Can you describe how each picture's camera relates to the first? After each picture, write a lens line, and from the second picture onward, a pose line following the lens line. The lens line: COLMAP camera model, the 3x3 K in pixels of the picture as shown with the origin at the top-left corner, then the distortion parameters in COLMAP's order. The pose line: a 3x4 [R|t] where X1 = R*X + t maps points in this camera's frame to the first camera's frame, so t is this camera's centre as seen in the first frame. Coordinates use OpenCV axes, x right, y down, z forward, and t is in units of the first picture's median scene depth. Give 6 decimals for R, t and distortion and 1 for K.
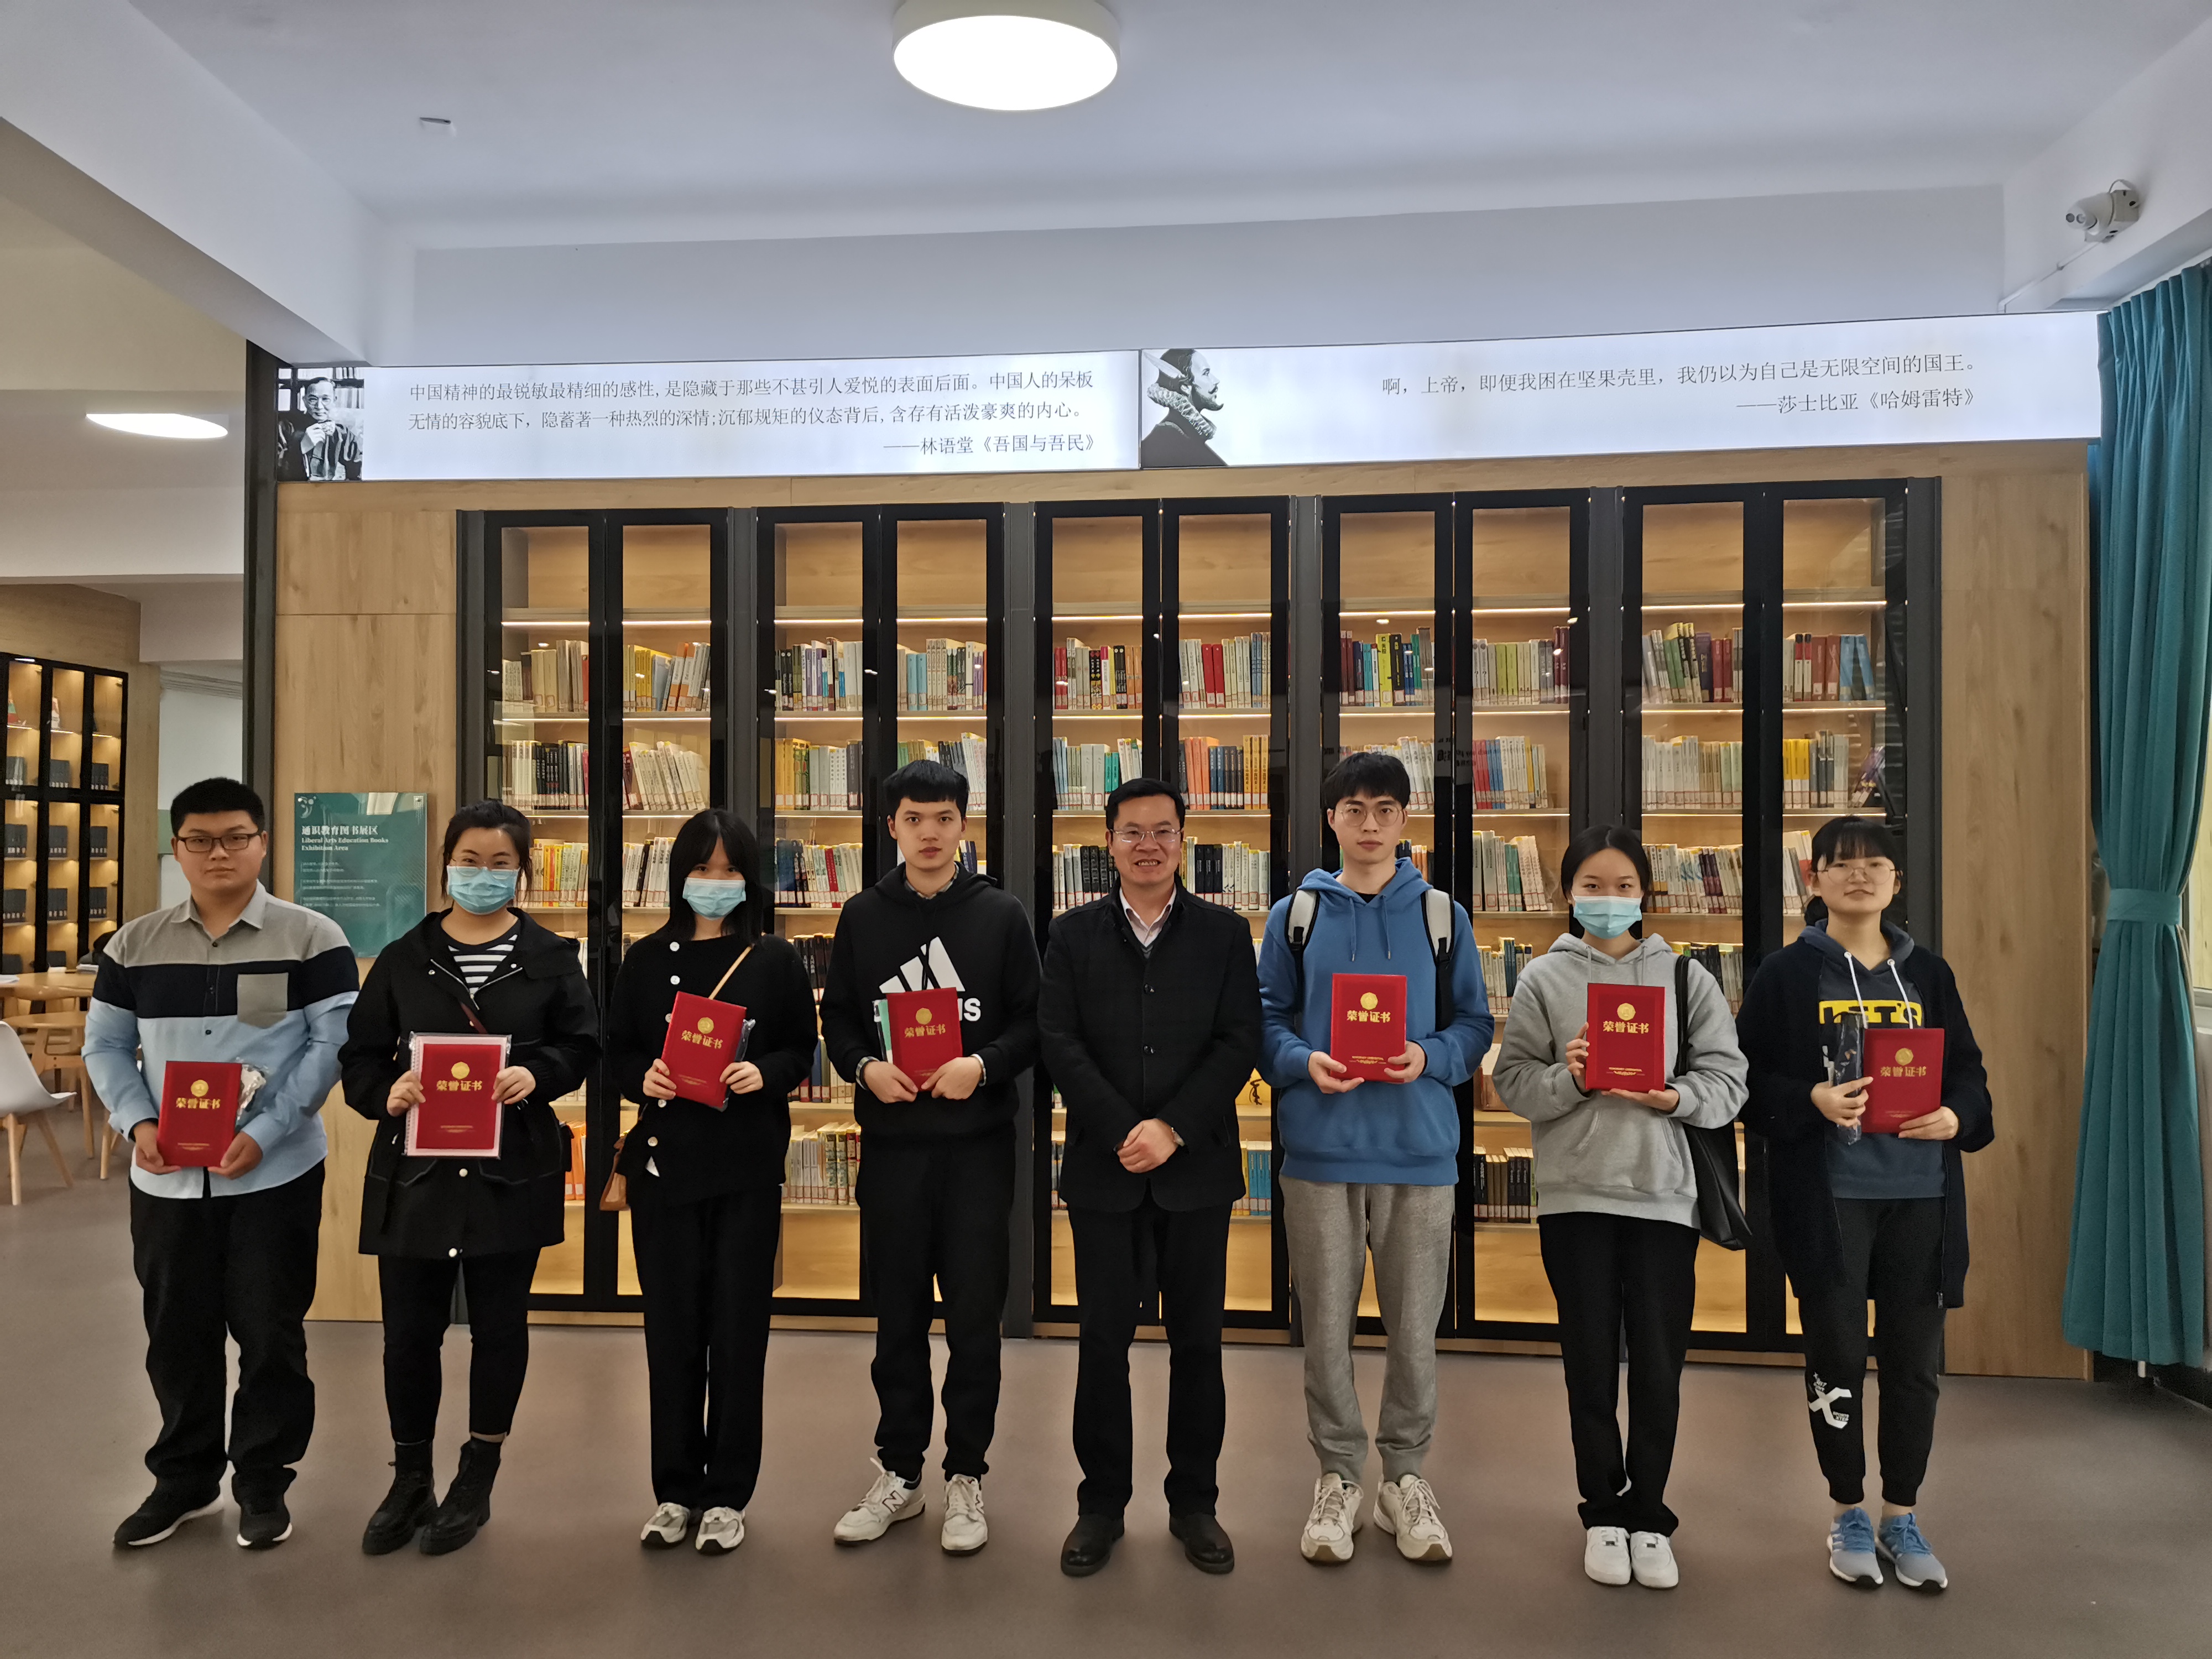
lens RADIAL K [[1767.9, 0, 1110.7], [0, 1767.9, 836.7], [0, 0, 1]] dist [0.100024, -0.152945]
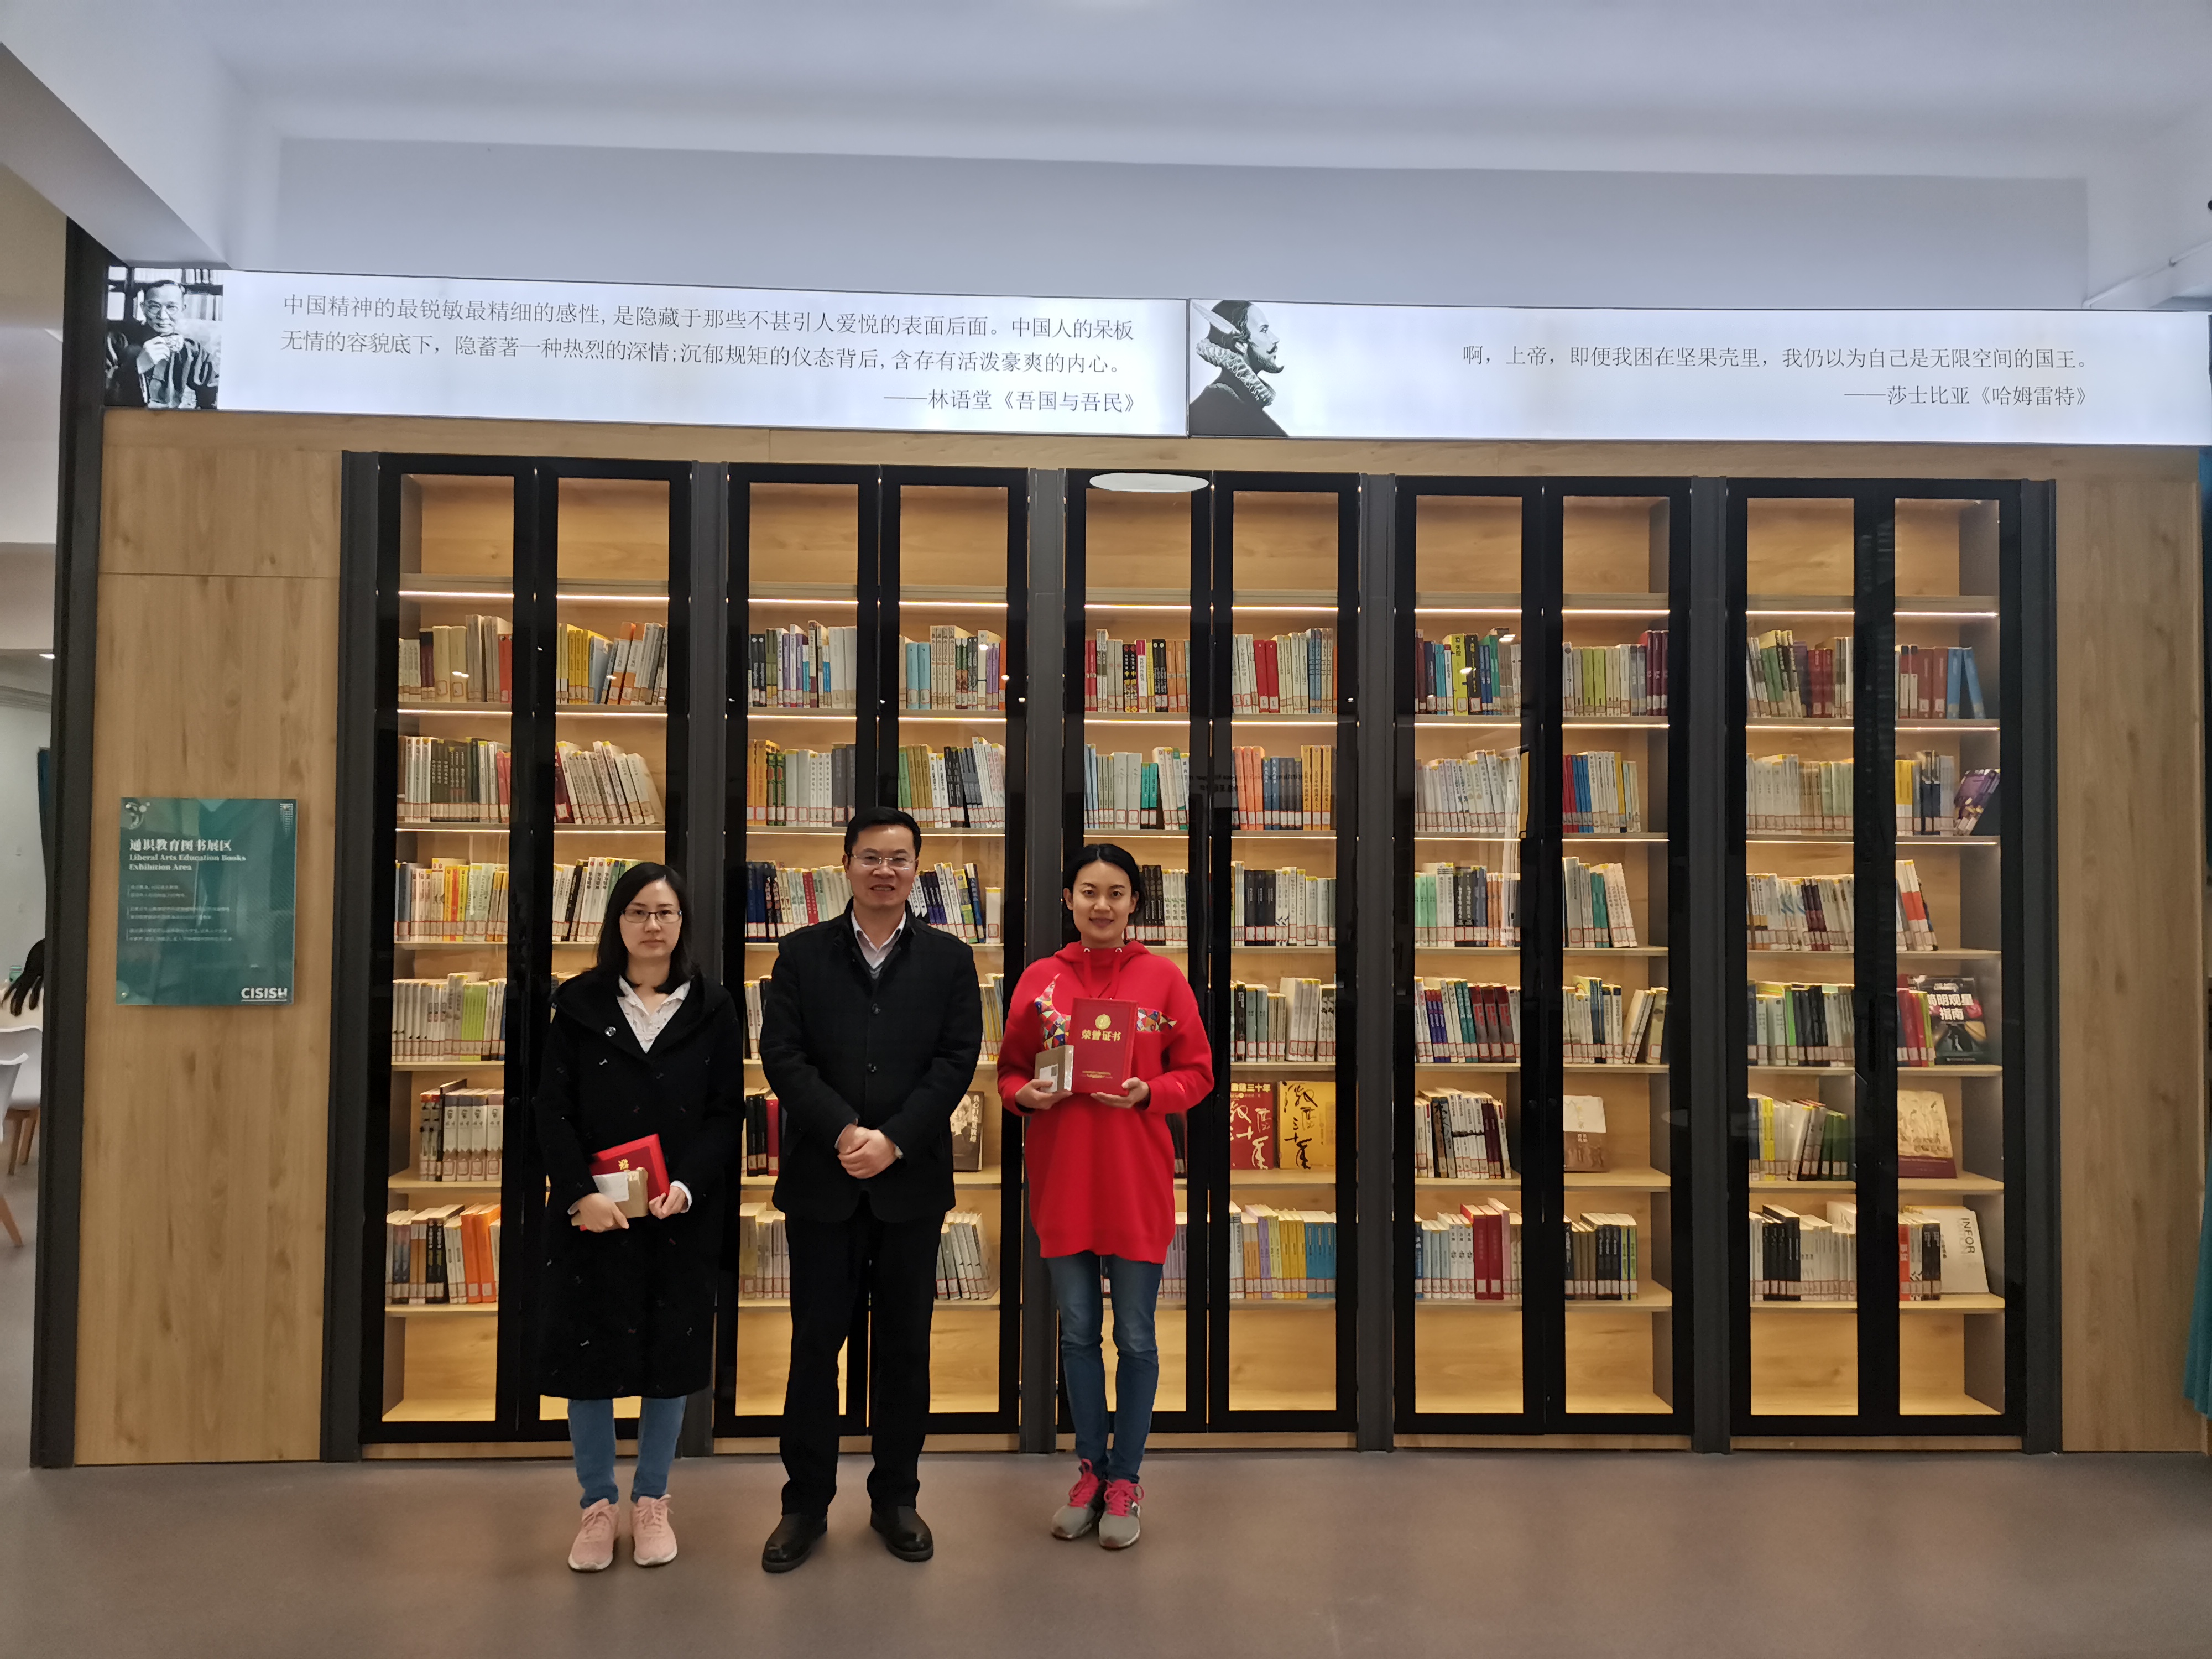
lens RADIAL K [[1767.9, 0, 1110.7], [0, 1767.9, 836.7], [0, 0, 1]] dist [0.100024, -0.152945]
pose [[0.987397, 0.010130, 0.157938, -0.153942], [-0.007653, 0.999838, -0.016288, 0.002607], [-0.158077, 0.014874, 0.987315, 0.151603]]
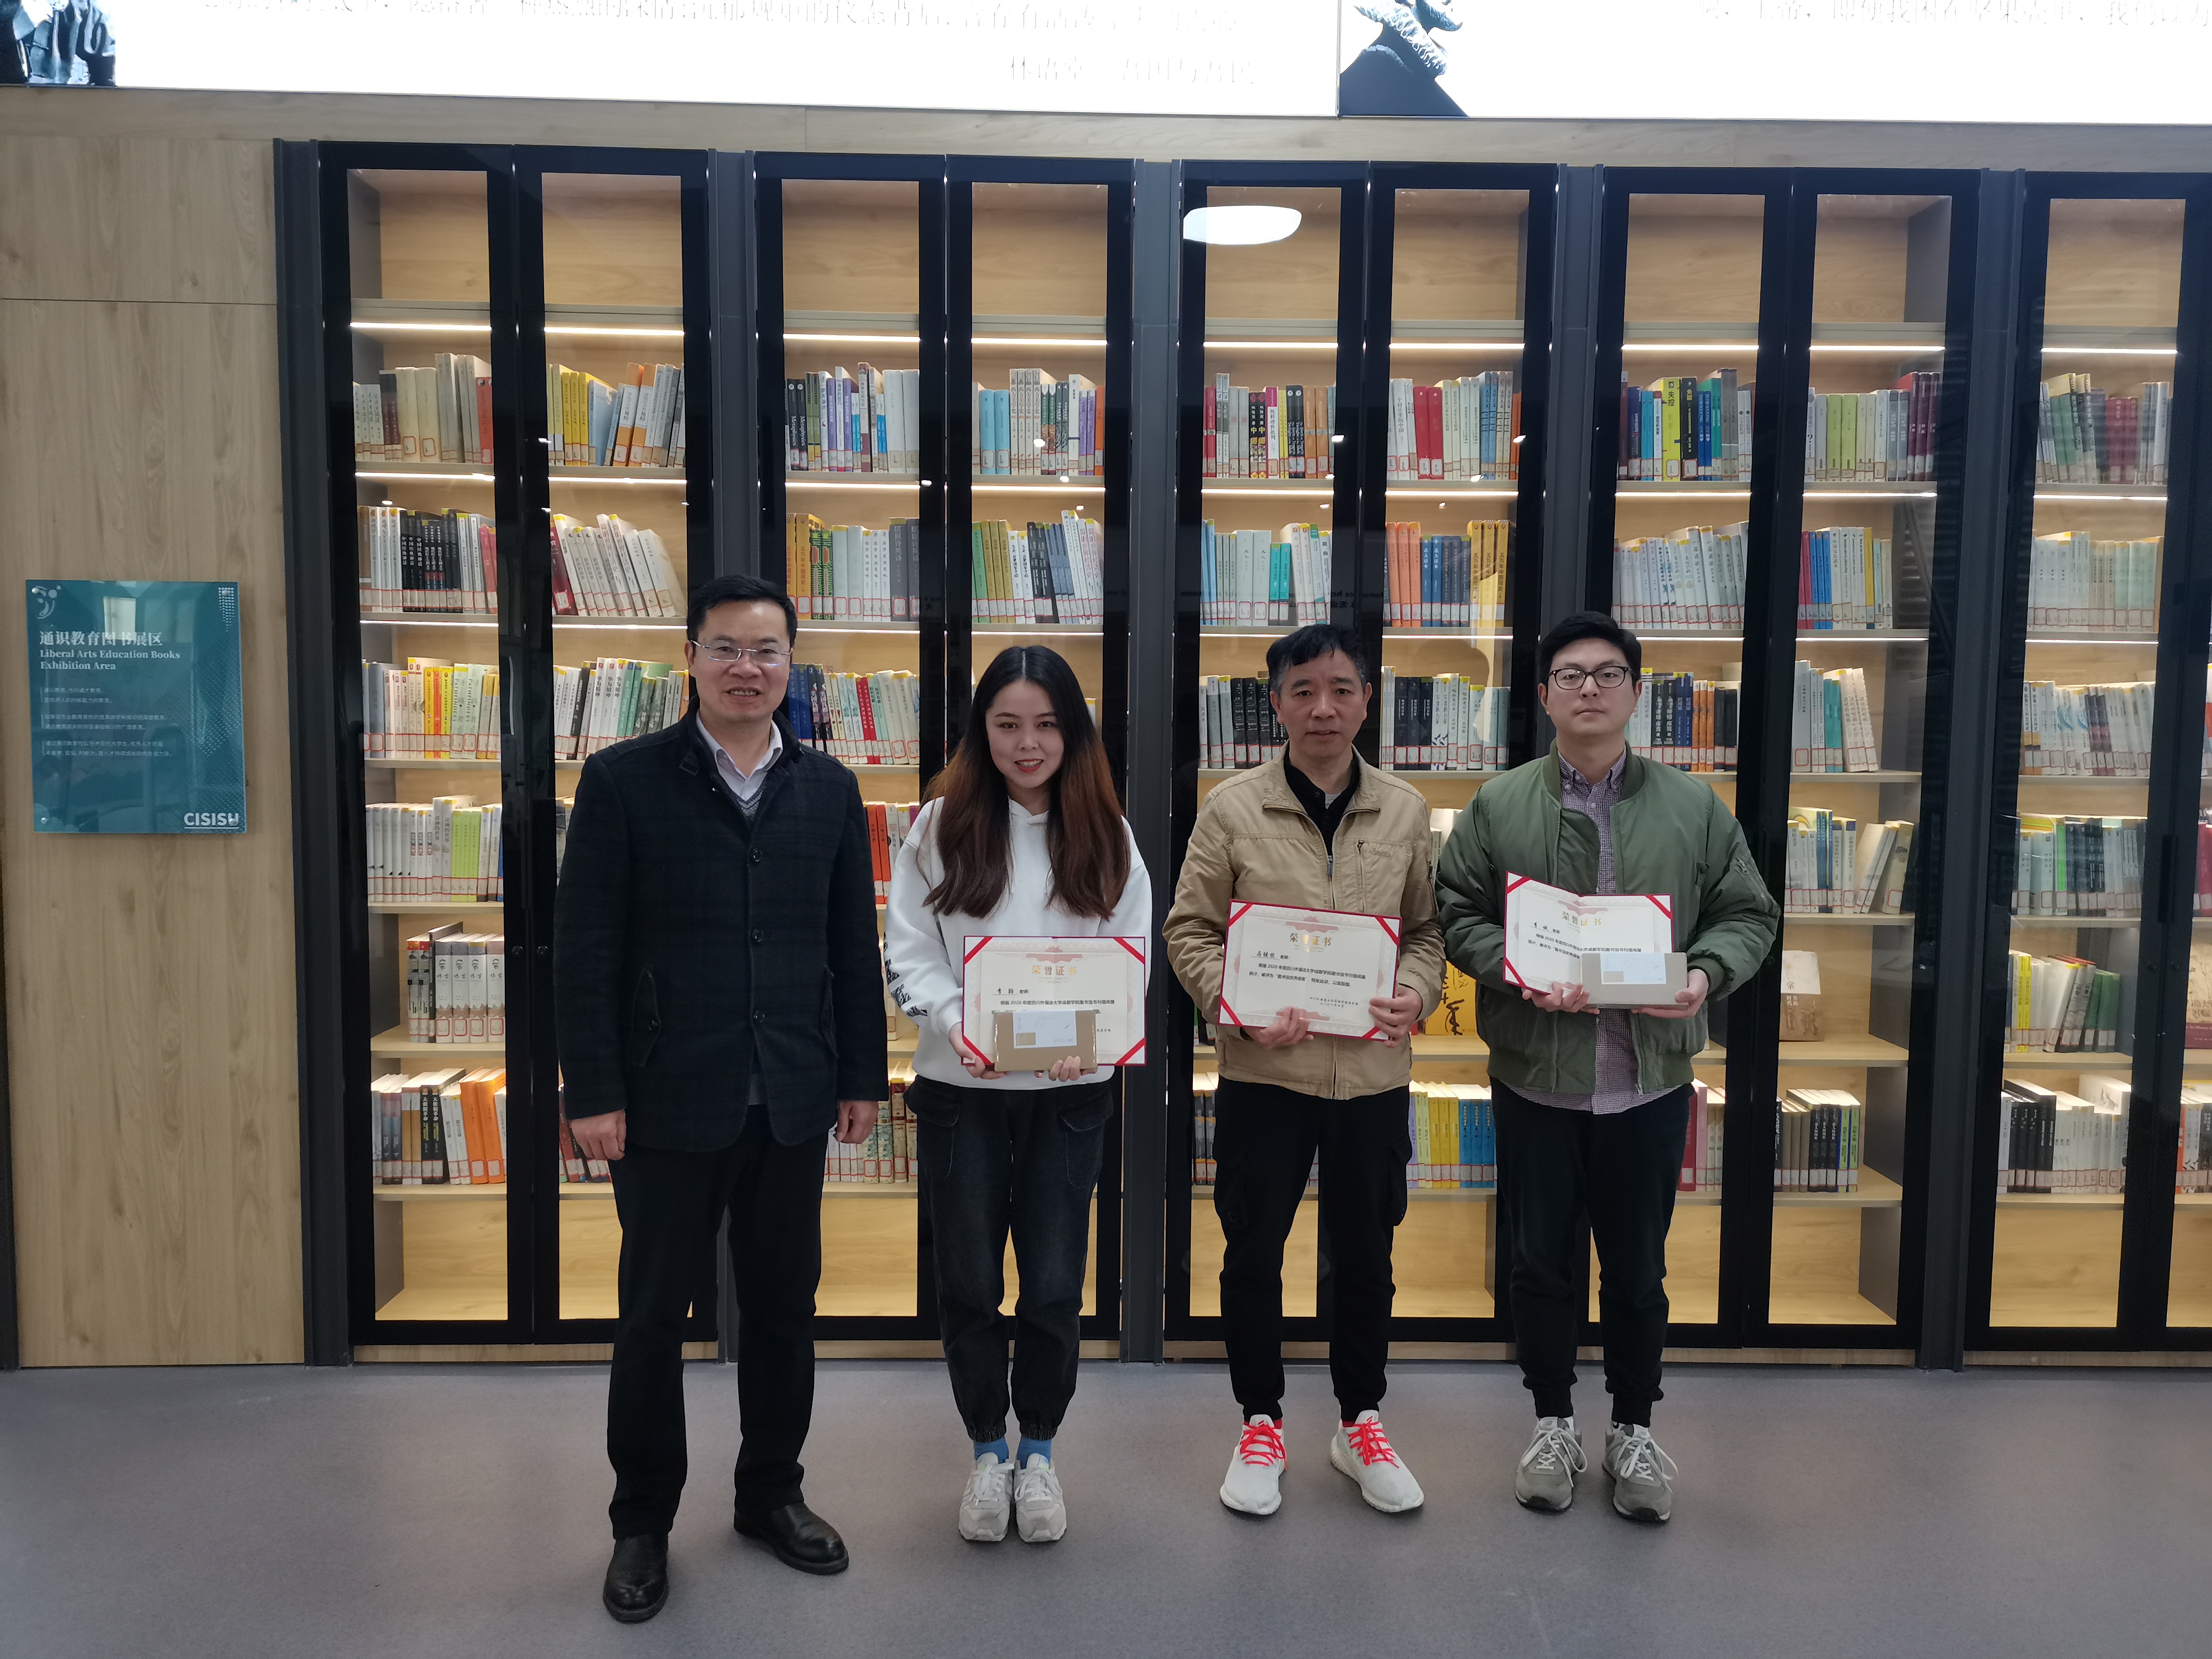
lens RADIAL K [[1728.6, 0, 1100.0], [0, 1728.6, 866.1], [0, 0, 1]] dist [0.100693, -0.148791]
pose [[0.990474, -0.002742, 0.137674, -0.164413], [-0.010403, 0.995454, 0.094672, 0.015058], [-0.137308, -0.095203, 0.985943, 0.322736]]
